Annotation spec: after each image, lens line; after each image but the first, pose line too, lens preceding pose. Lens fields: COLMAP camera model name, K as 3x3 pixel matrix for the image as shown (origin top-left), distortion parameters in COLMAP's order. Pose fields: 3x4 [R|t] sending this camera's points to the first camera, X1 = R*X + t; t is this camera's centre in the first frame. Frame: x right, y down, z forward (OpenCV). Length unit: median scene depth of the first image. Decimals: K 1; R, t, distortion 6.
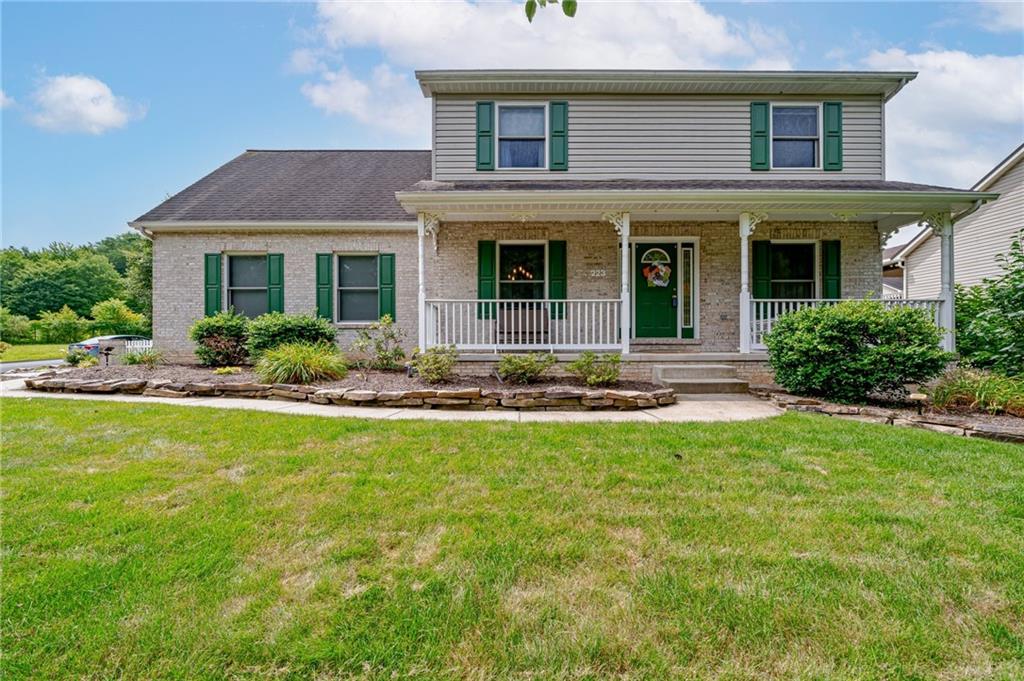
lens RADIAL K [[355.9, 0, 513.5], [0, 355.9, 345.0], [0, 0, 1]] dist [-0.007694, -0.000075]
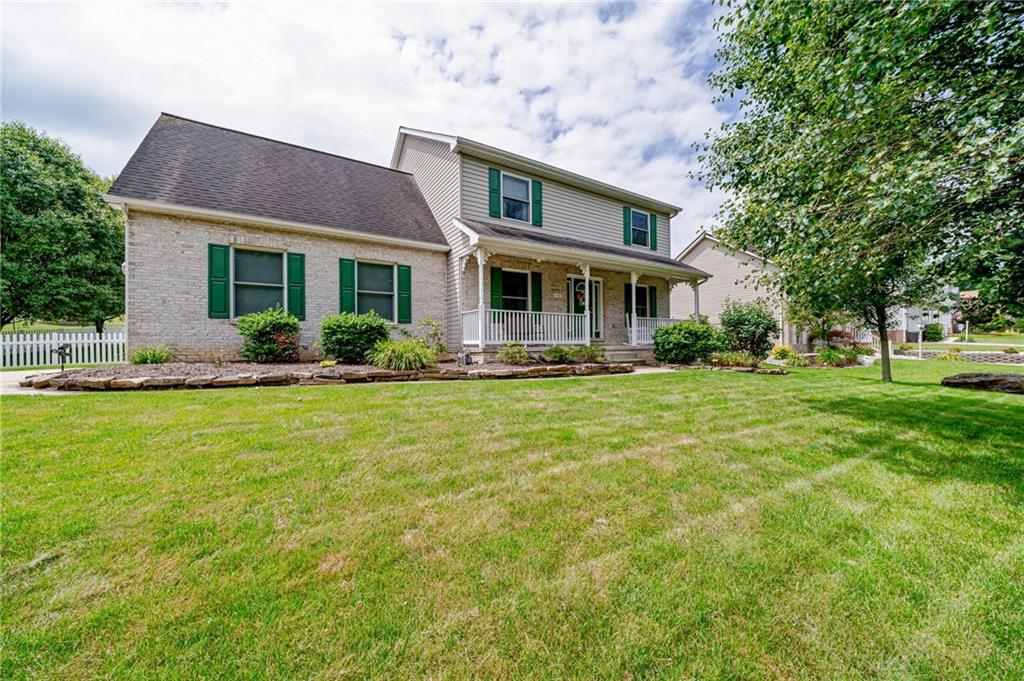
lens RADIAL K [[355.9, 0, 506.1], [0, 355.9, 340.0], [0, 0, 1]] dist [-0.007694, -0.000075]
pose [[0.855175, 0.002837, 0.518332, -0.764393], [0.005711, 0.999873, -0.014896, 0.014335], [-0.518308, 0.015699, 0.855050, -0.215855]]
